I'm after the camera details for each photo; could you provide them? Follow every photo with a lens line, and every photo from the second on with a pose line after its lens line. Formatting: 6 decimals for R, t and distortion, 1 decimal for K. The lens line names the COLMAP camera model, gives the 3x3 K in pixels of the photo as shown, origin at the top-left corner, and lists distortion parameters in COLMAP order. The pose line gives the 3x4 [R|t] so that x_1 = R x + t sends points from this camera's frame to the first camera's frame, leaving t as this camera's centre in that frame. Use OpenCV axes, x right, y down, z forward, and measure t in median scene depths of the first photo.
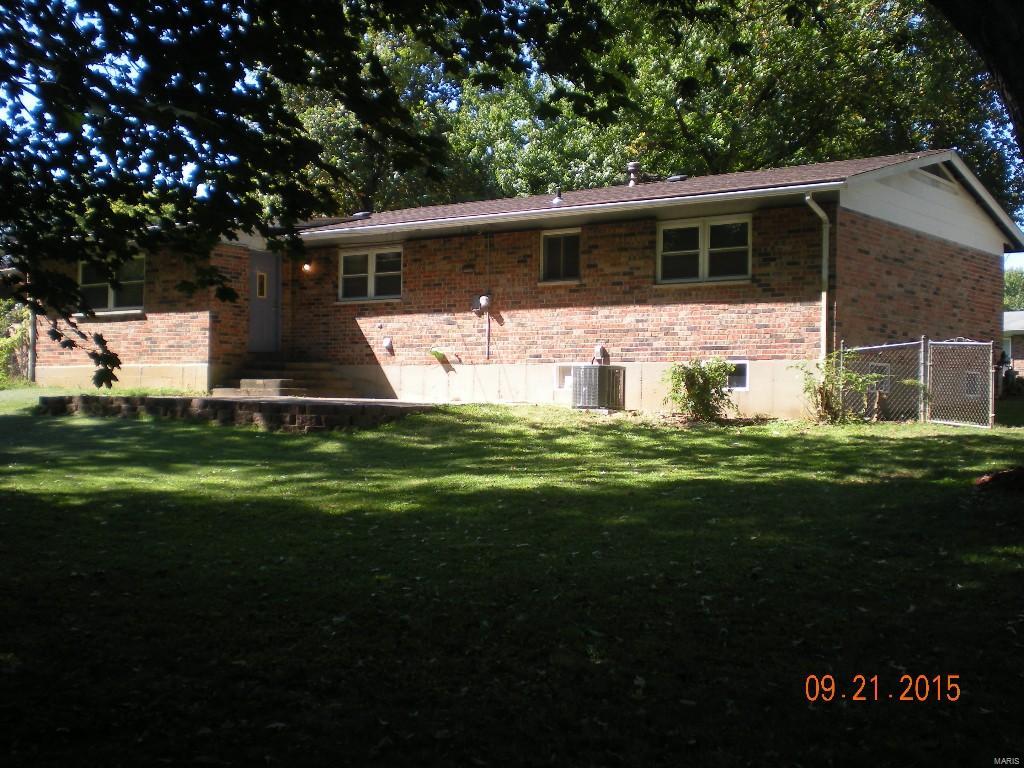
lens RADIAL K [[1318.3, 0, 514.9], [0, 1318.3, 391.8], [0, 0, 1]] dist [0.012588, 0.000000]
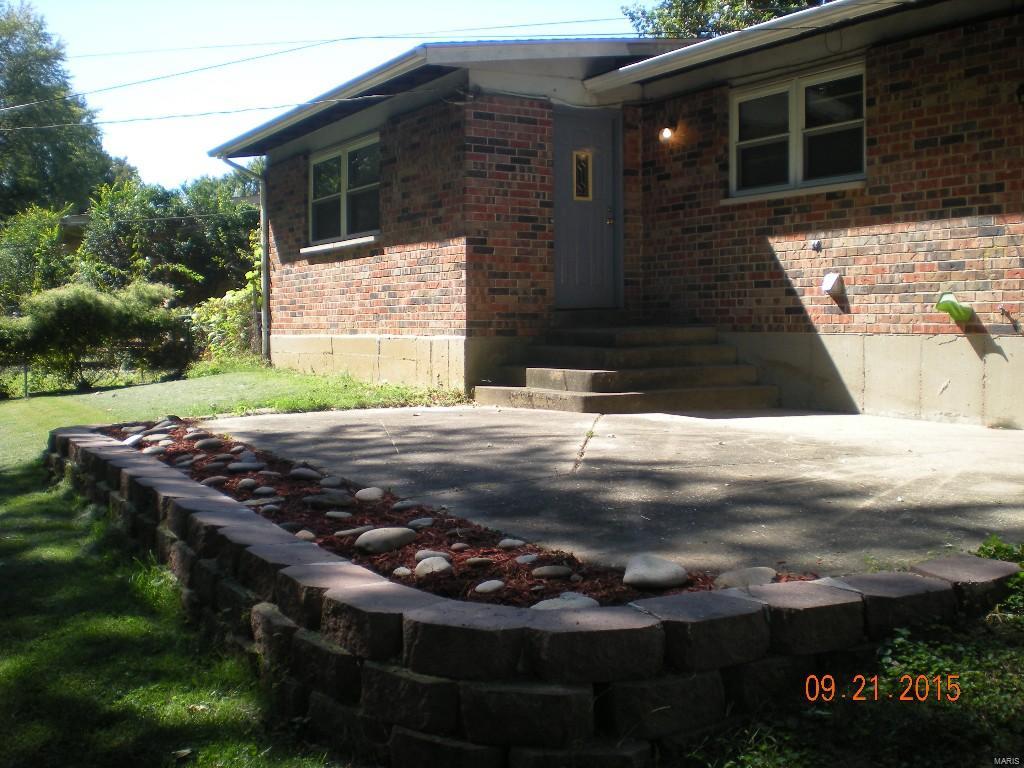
lens RADIAL K [[1152.1, 0, 502.5], [0, 1152.1, 411.9], [0, 0, 1]] dist [-0.141611, 0.000000]
pose [[0.923293, 0.009642, -0.383975, -0.053367], [0.022445, 0.996622, 0.078997, -0.027303], [0.383440, -0.081556, 0.919958, 0.615104]]
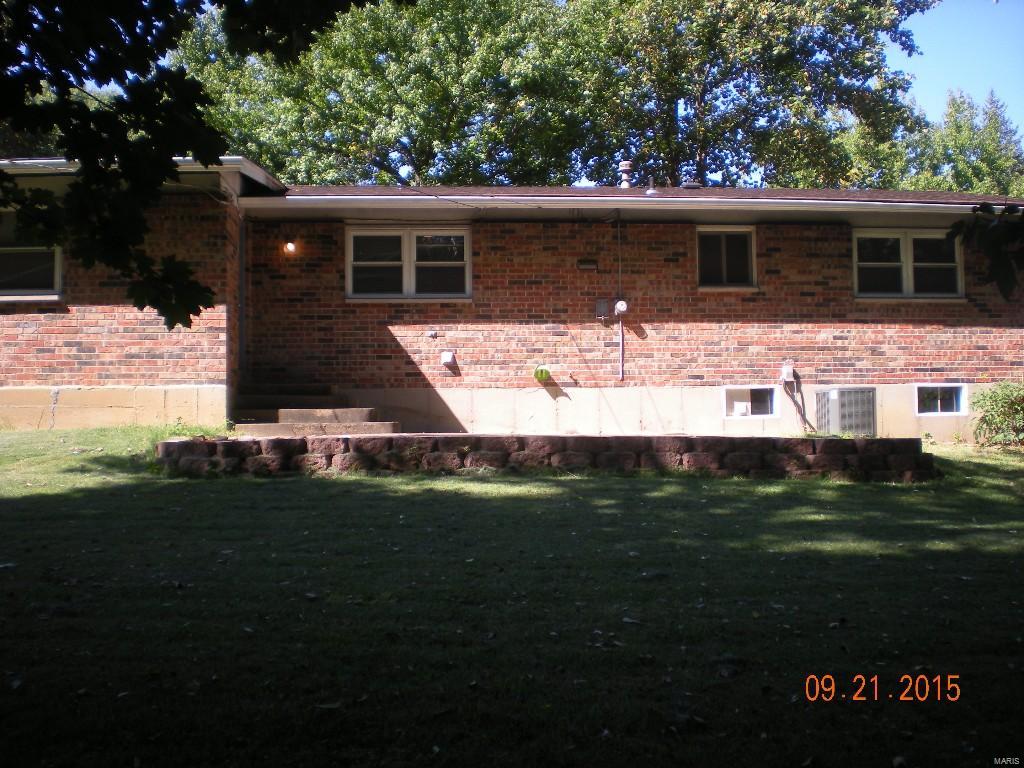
lens RADIAL K [[1152.1, 0, 511.2], [0, 1152.1, 386.3], [0, 0, 1]] dist [-0.141611, 0.000000]
pose [[0.740467, 0.007231, 0.672054, -0.508131], [0.015319, 0.999501, -0.027633, -0.003408], [-0.671918, 0.030756, 0.739987, 0.515814]]
